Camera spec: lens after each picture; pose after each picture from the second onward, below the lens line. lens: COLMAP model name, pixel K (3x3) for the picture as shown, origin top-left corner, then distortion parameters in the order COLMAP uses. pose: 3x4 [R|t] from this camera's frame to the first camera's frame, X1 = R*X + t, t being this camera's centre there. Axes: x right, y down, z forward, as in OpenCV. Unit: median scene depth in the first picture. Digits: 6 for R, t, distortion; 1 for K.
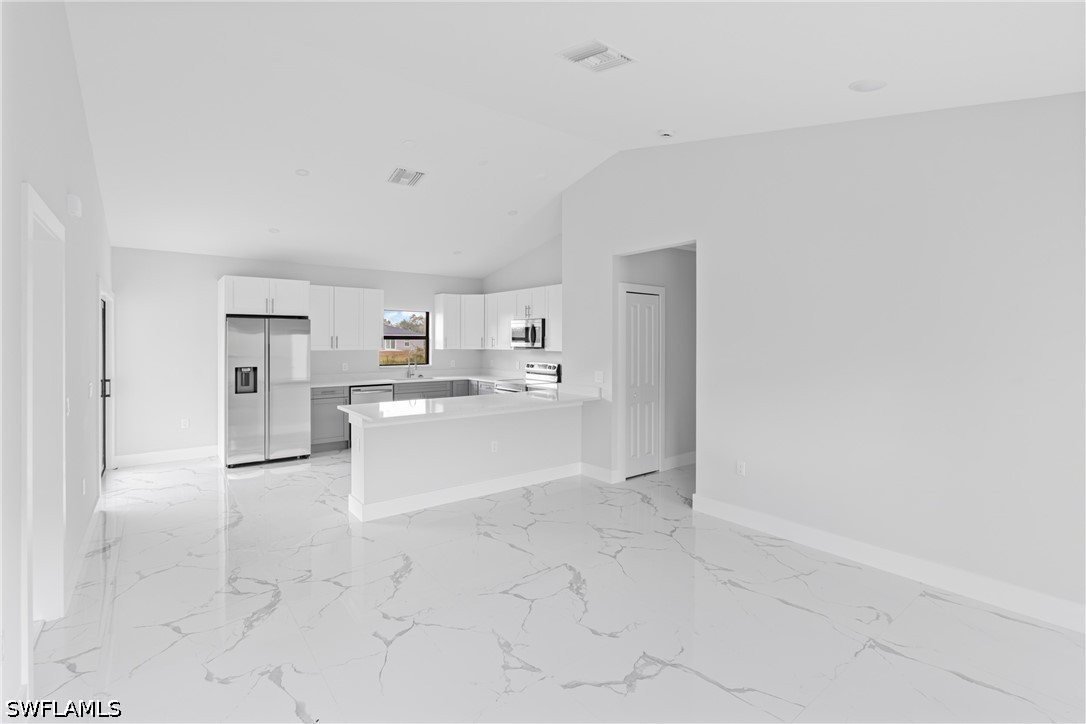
lens RADIAL K [[491.5, 0, 544.9], [0, 491.5, 356.2], [0, 0, 1]] dist [-0.015476, 0.002249]
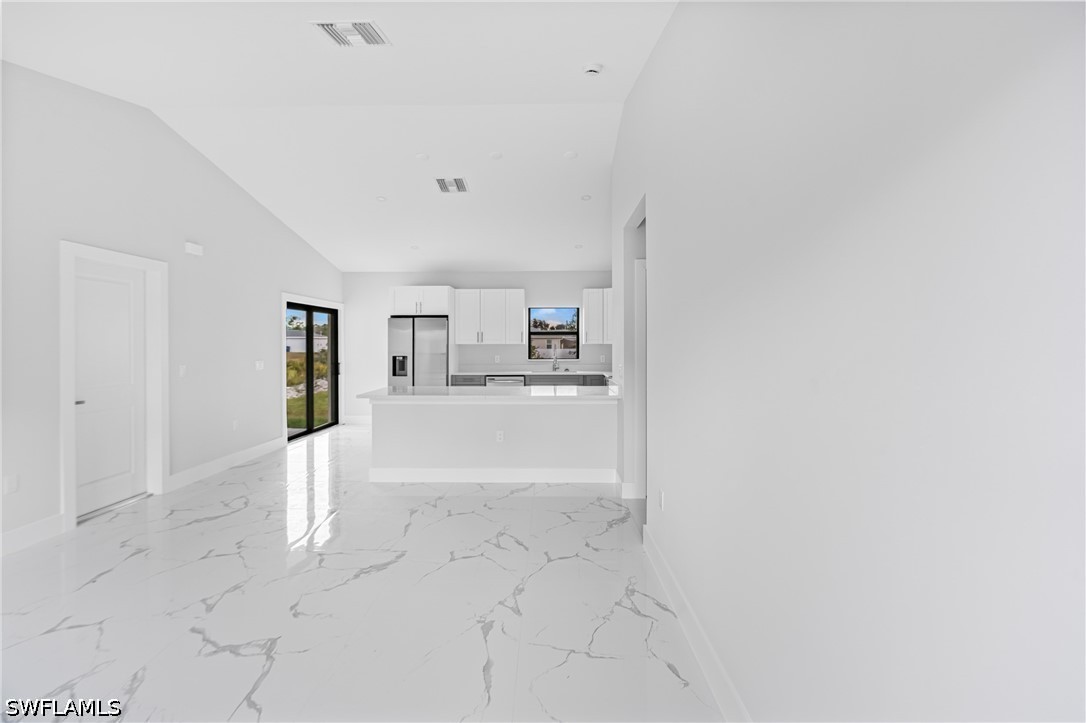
lens RADIAL K [[491.5, 0, 550.6], [0, 491.5, 352.3], [0, 0, 1]] dist [-0.015476, 0.002249]
pose [[0.781209, 0.007126, -0.624229, 0.476671], [-0.015635, 0.999845, -0.008153, 0.015909], [0.624073, 0.016129, 0.781199, 0.222888]]
